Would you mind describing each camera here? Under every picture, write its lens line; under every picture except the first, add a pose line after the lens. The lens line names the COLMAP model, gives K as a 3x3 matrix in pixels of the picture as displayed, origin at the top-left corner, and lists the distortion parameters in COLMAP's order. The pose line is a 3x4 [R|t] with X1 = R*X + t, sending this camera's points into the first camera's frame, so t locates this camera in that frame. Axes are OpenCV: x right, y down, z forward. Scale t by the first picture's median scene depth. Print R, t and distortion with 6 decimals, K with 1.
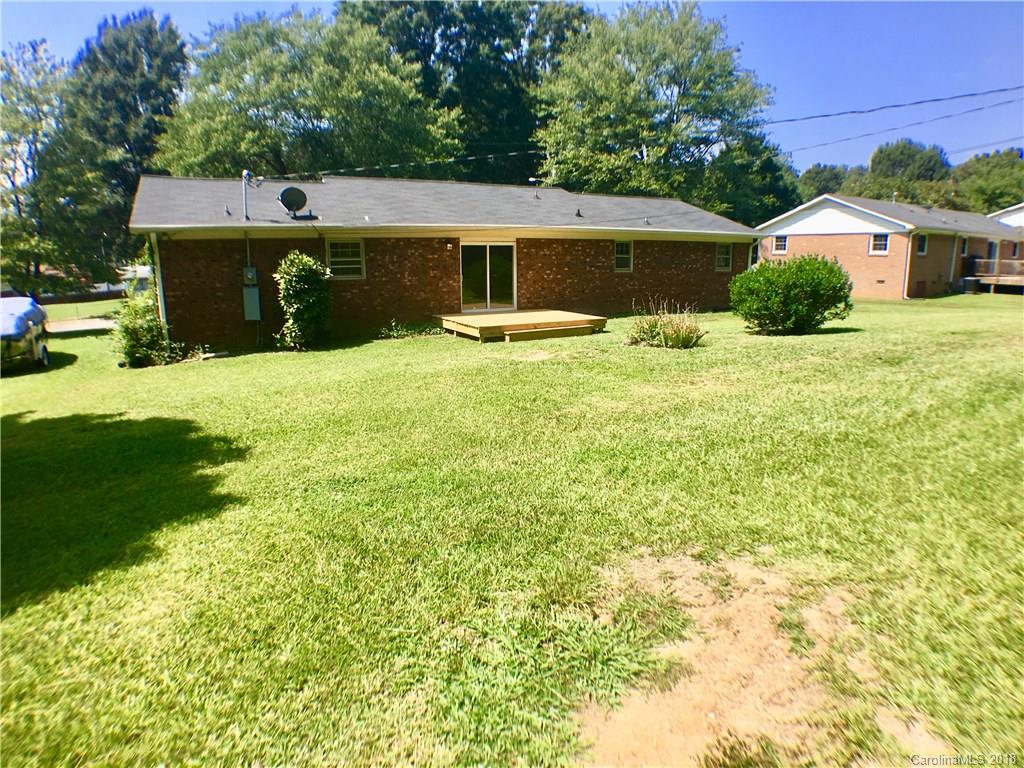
lens RADIAL K [[592.5, 0, 512.2], [0, 592.5, 386.8], [0, 0, 1]] dist [-0.094252, 0.004278]
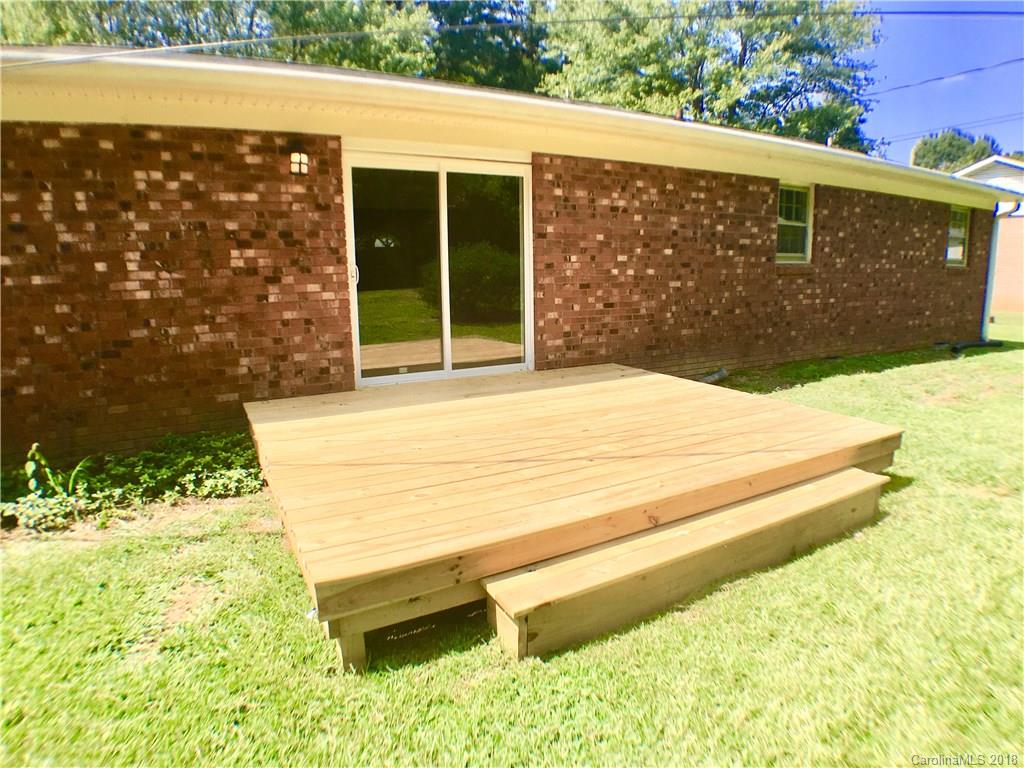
lens RADIAL K [[592.5, 0, 511.8], [0, 592.5, 376.4], [0, 0, 1]] dist [-0.094252, 0.004278]
pose [[0.999960, -0.008610, 0.002351, -0.005659], [0.008694, 0.999225, -0.038403, -0.115164], [-0.002018, 0.038422, 0.999260, 0.673352]]
